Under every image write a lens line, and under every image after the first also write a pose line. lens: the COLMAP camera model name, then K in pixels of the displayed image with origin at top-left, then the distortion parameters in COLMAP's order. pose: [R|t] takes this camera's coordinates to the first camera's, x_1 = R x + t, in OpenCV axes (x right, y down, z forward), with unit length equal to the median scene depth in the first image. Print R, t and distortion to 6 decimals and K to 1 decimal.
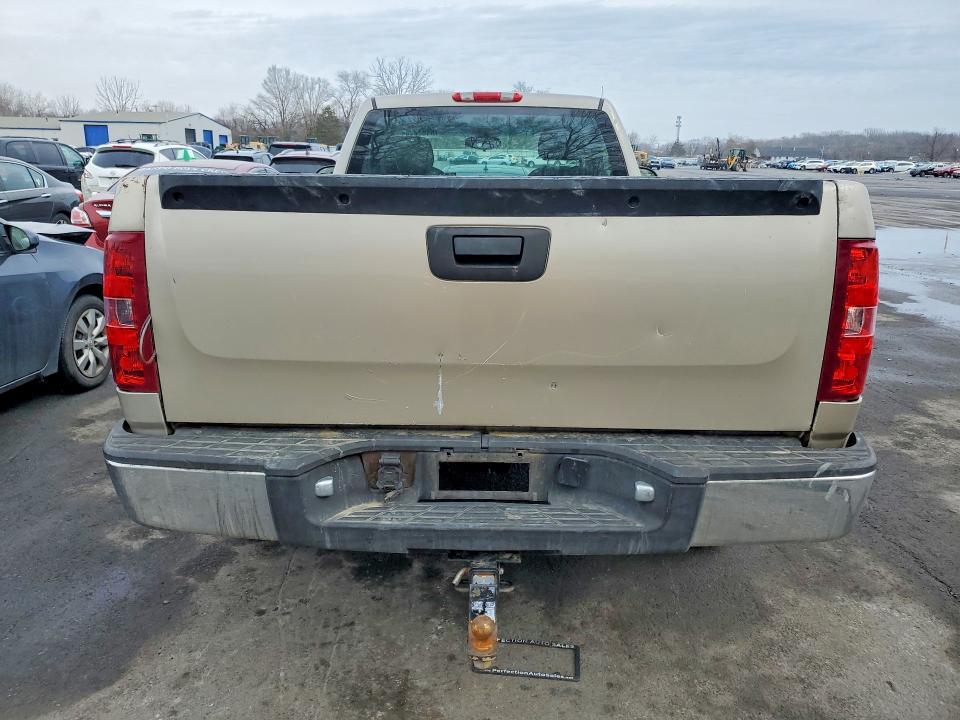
lens RADIAL K [[757.8, 0, 480.4], [0, 757.8, 315.0], [0, 0, 1]] dist [0.013061, 0.008992]
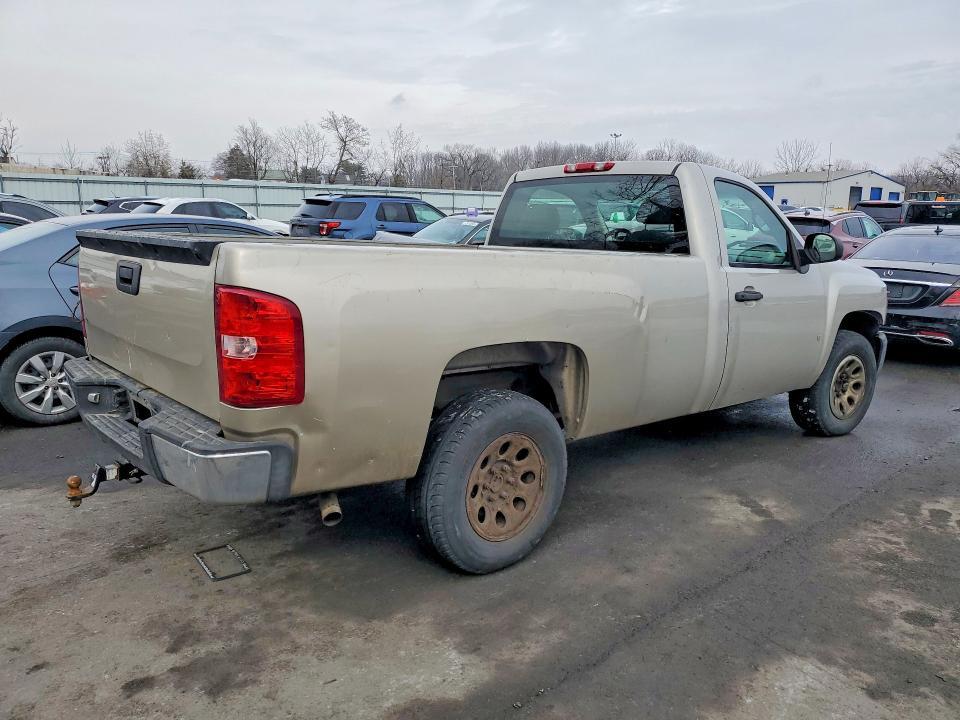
lens RADIAL K [[757.8, 0, 480.4], [0, 757.8, 315.0], [0, 0, 1]] dist [0.013061, 0.008992]
pose [[0.673649, 0.097369, -0.732609, 0.822529], [-0.151582, 0.988412, -0.008016, -0.047671], [0.723339, 0.116451, 0.680602, 0.178443]]
